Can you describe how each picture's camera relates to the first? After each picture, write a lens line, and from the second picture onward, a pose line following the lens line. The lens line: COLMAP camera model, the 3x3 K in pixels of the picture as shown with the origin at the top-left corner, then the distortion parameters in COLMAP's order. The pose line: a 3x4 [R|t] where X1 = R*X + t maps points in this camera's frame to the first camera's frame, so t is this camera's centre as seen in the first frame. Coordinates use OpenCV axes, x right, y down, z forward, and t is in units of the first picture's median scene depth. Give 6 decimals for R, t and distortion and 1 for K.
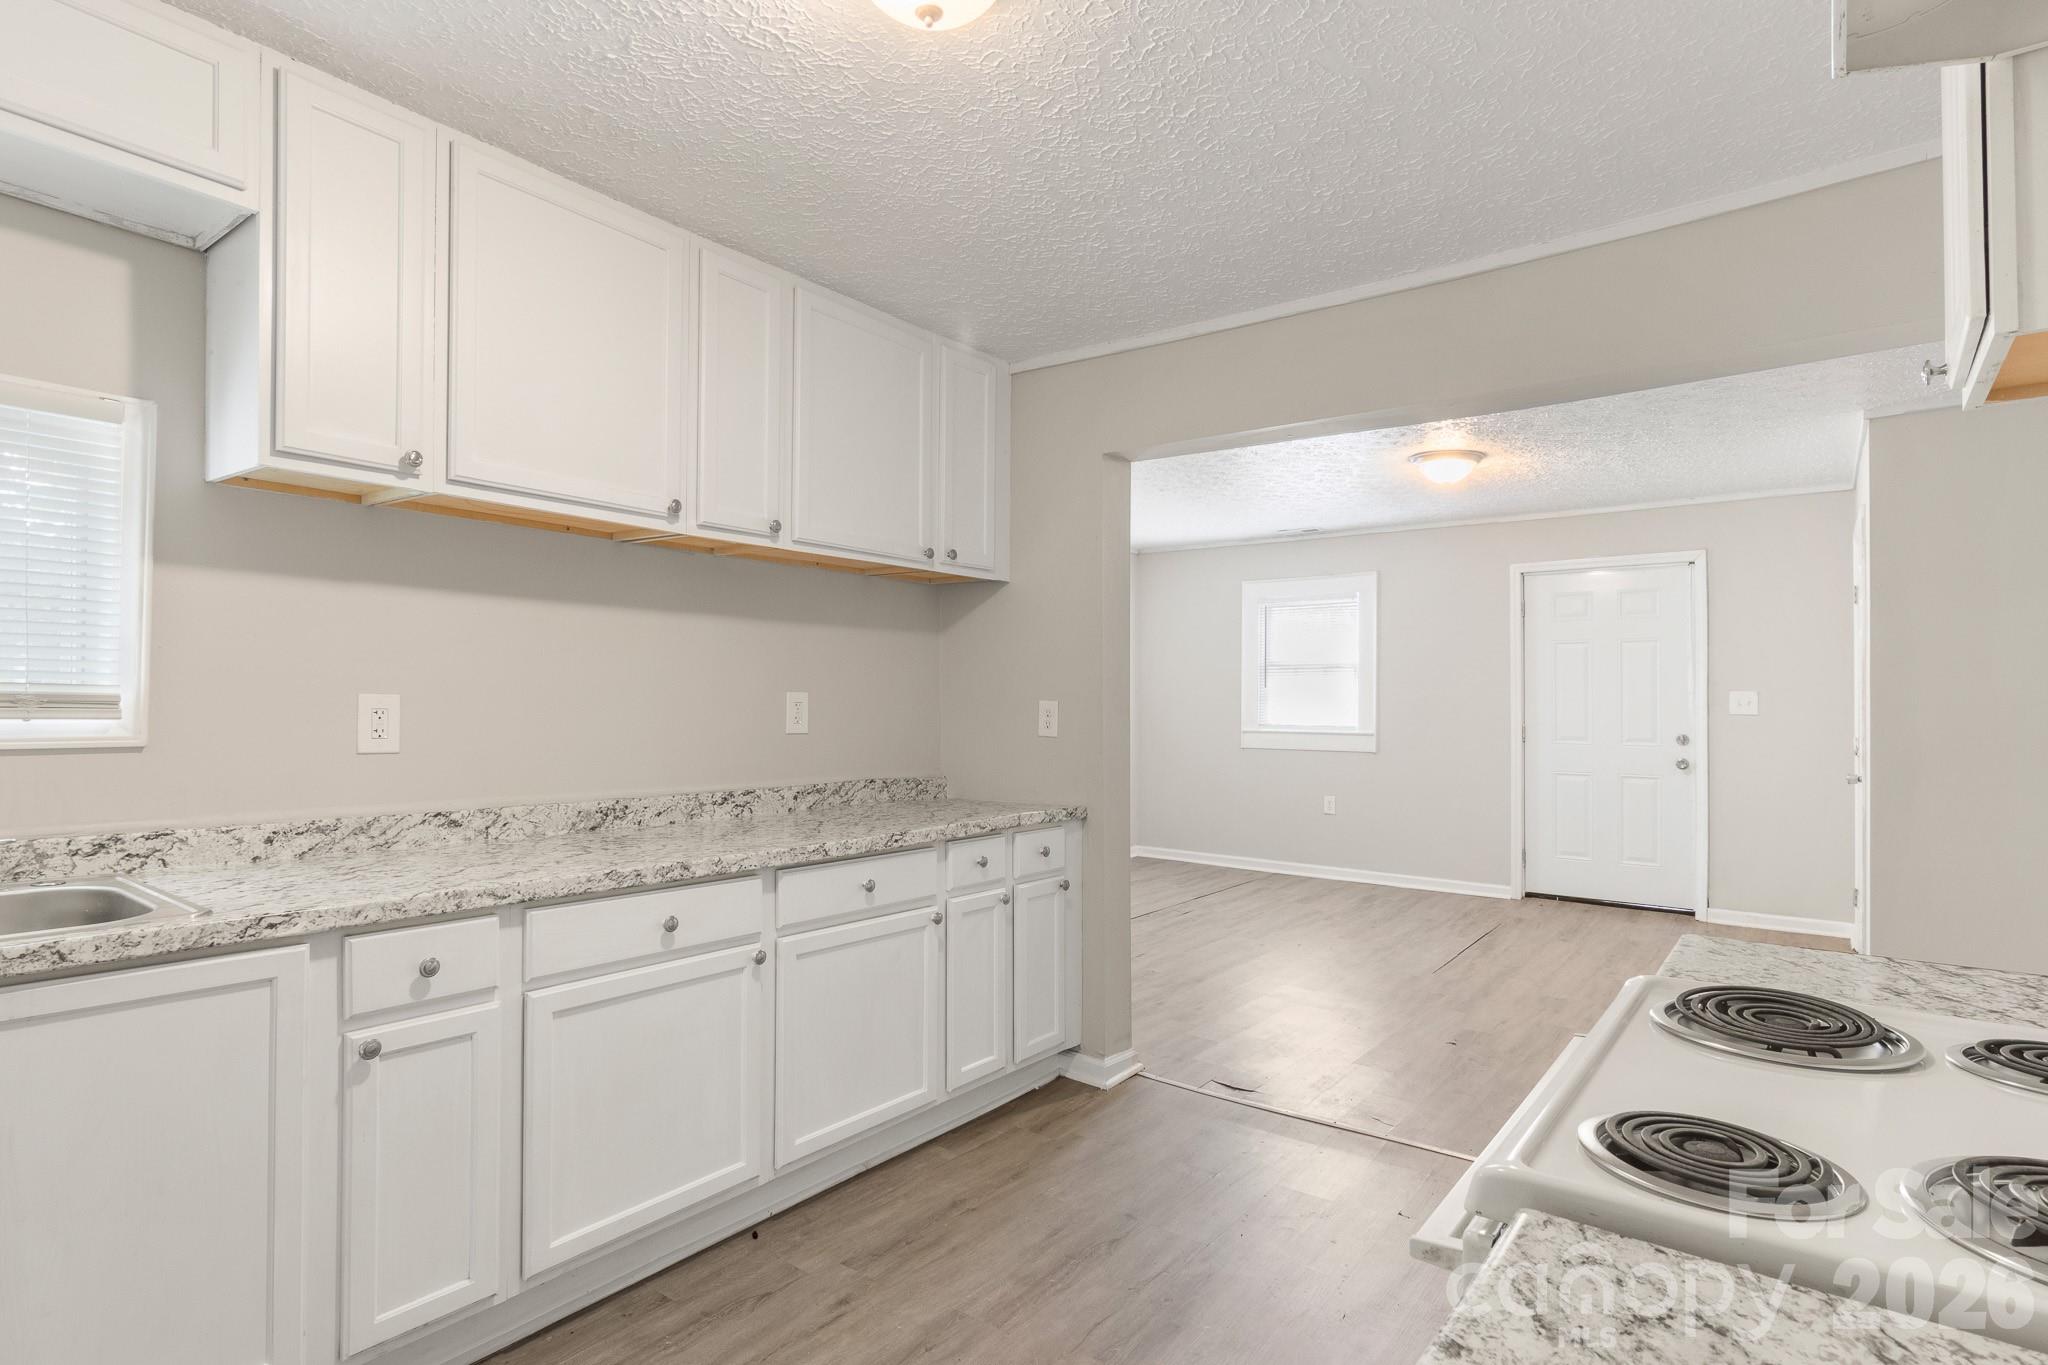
lens RADIAL K [[1046.7, 0, 1017.7], [0, 1046.7, 680.9], [0, 0, 1]] dist [-0.002737, -0.000808]
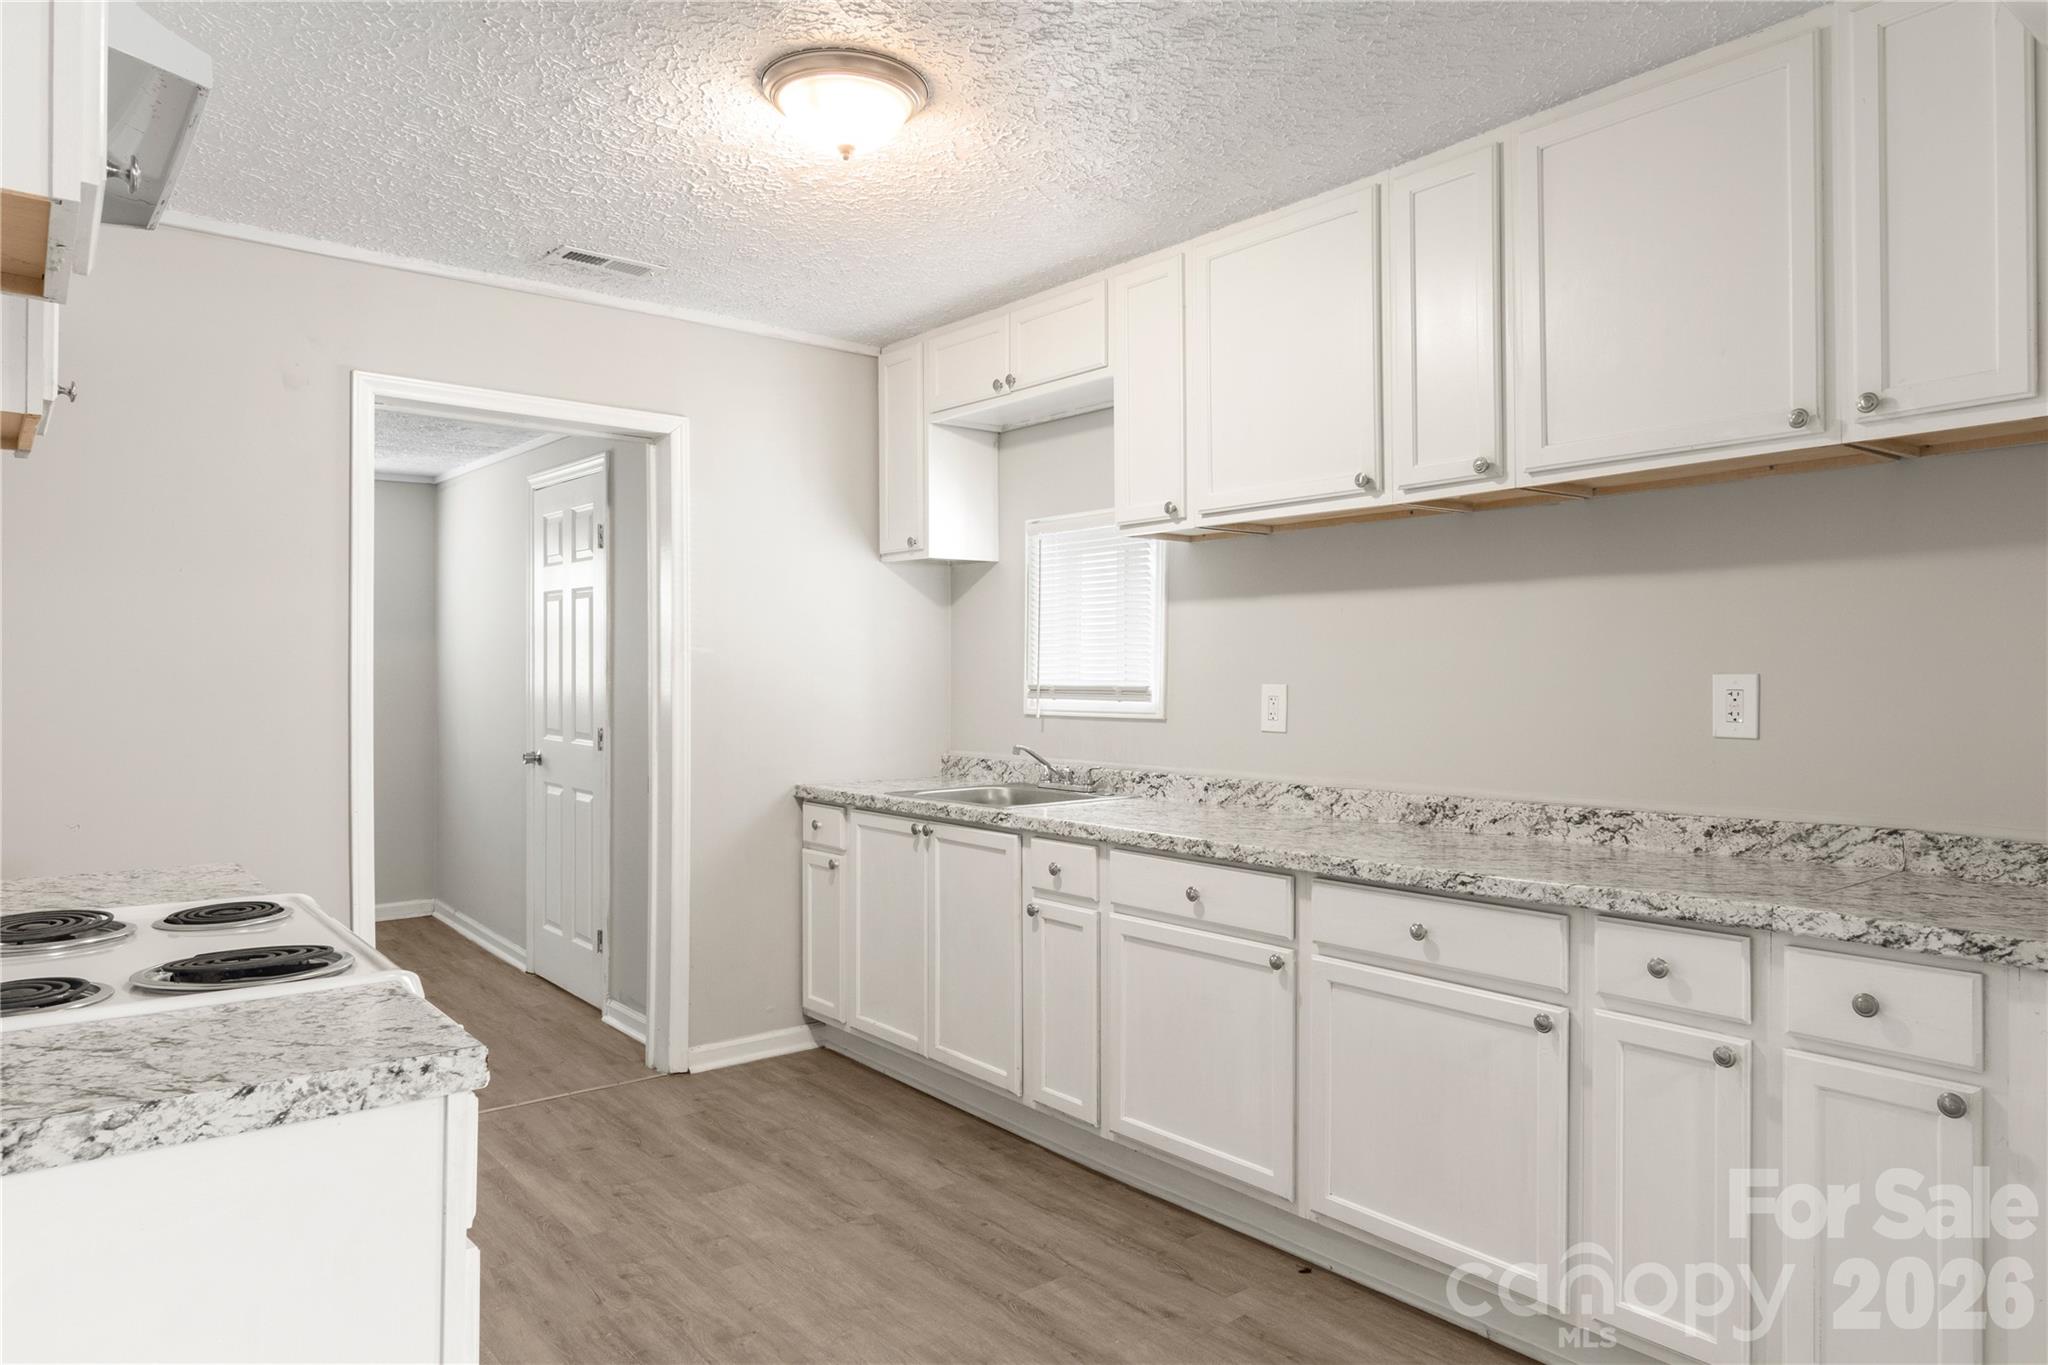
lens RADIAL K [[1282.8, 0, 1035.0], [0, 1282.8, 652.6], [0, 0, 1]] dist [-0.001982, 0.000566]
pose [[-0.229585, -0.031732, -0.972771, 0.749697], [0.019878, 0.999107, -0.037282, 0.020358], [0.973086, -0.027896, -0.228749, 0.852316]]
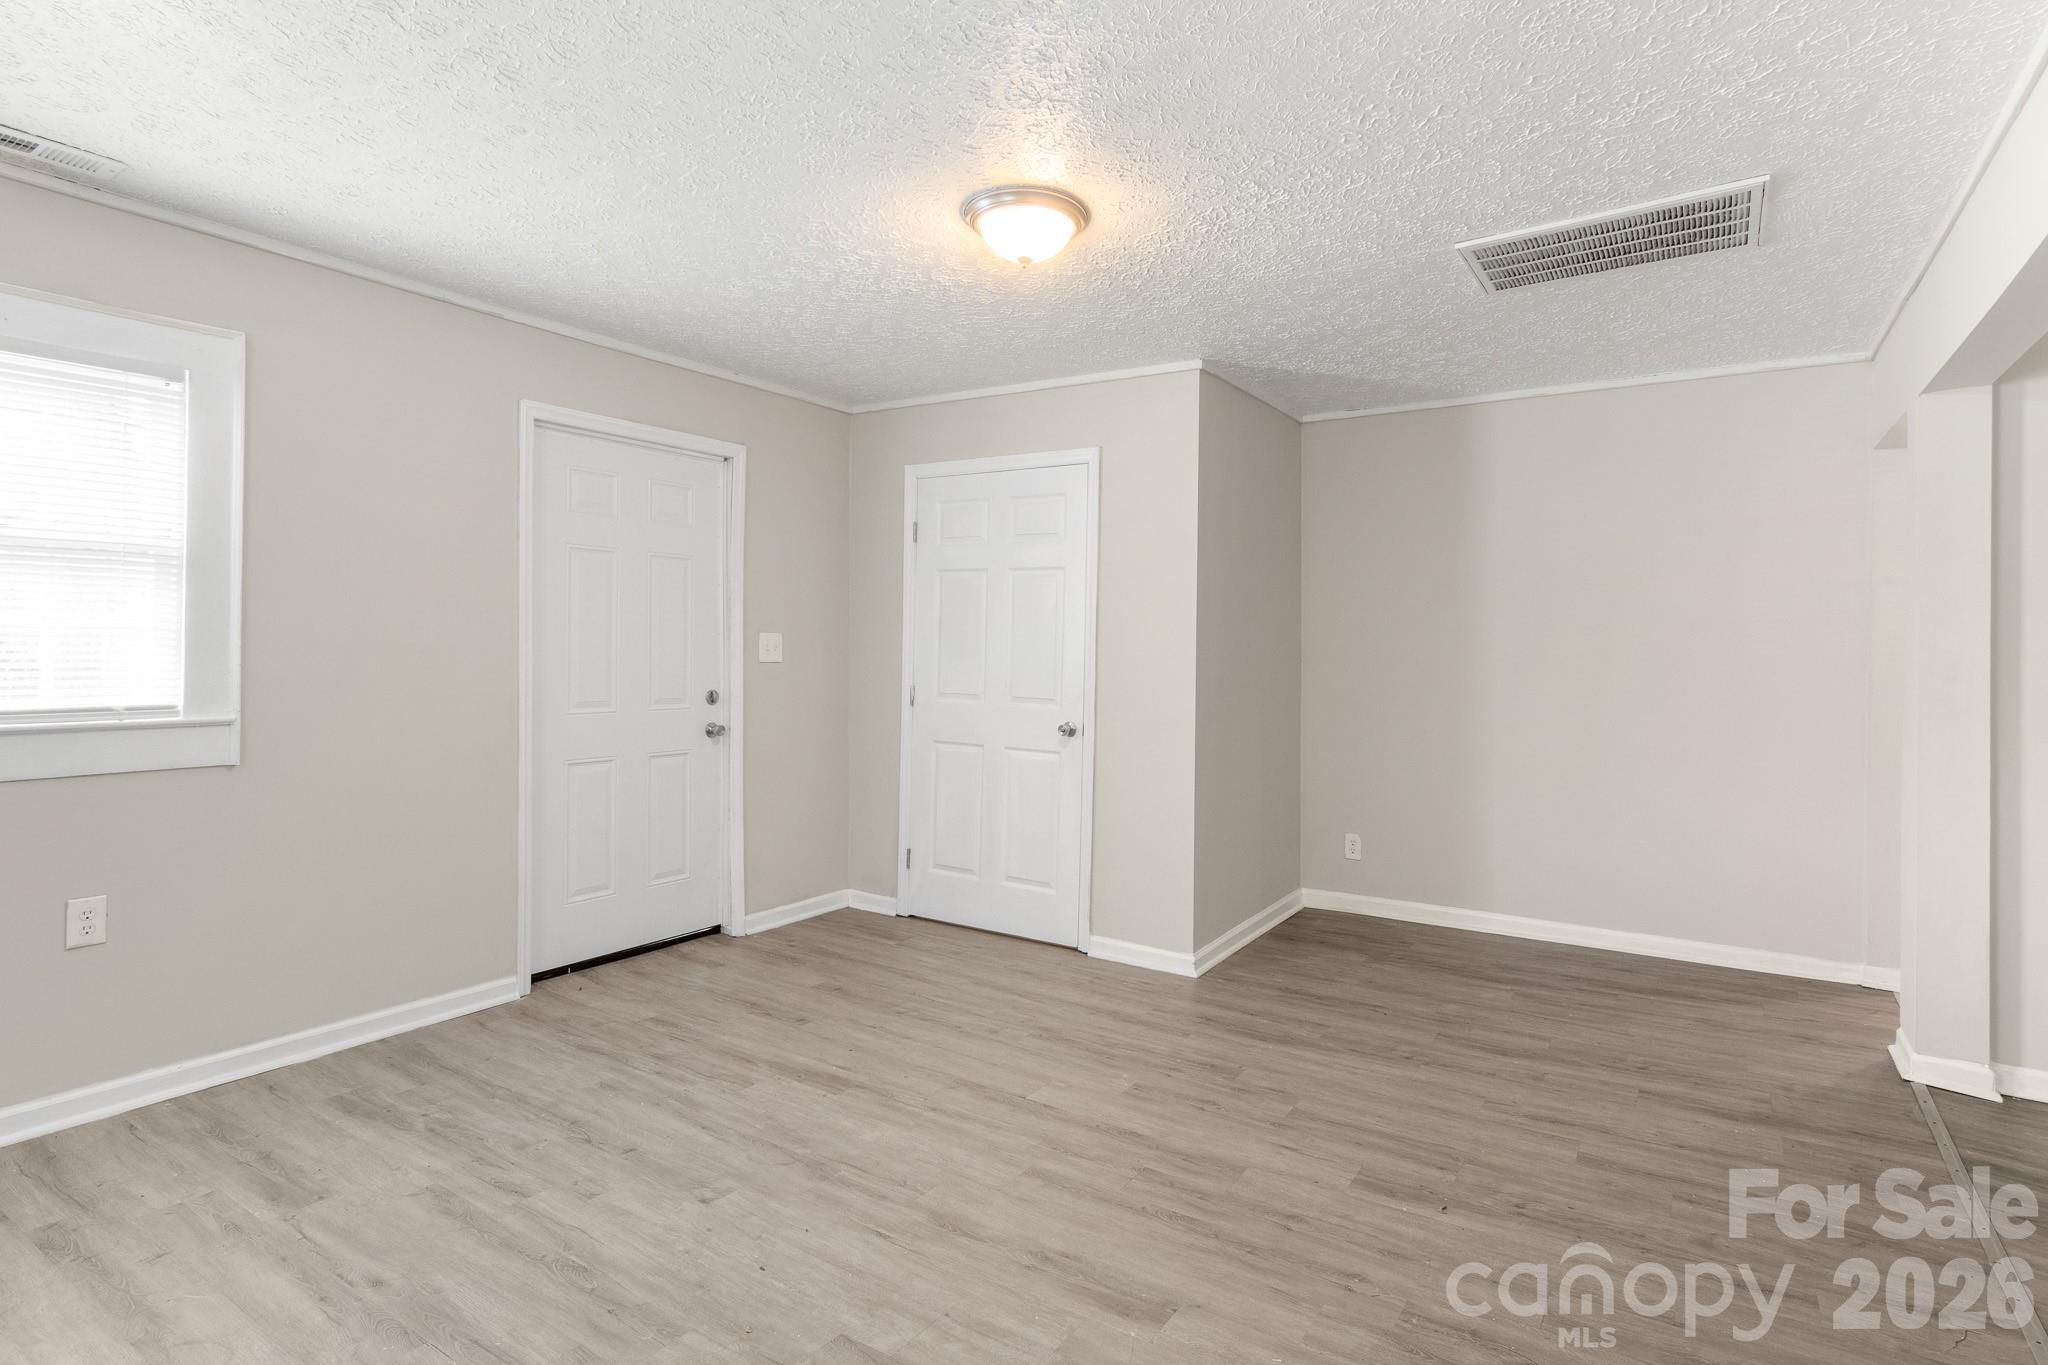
lens RADIAL K [[1050.8, 0, 1031.8], [0, 1050.8, 643.8], [0, 0, 1]] dist [-0.000520, -0.000399]
pose [[-0.080767, -0.001111, 0.996732, -0.246393], [-0.031536, 0.999502, -0.001441, 0.025334], [-0.996234, -0.031549, -0.080761, 1.710348]]
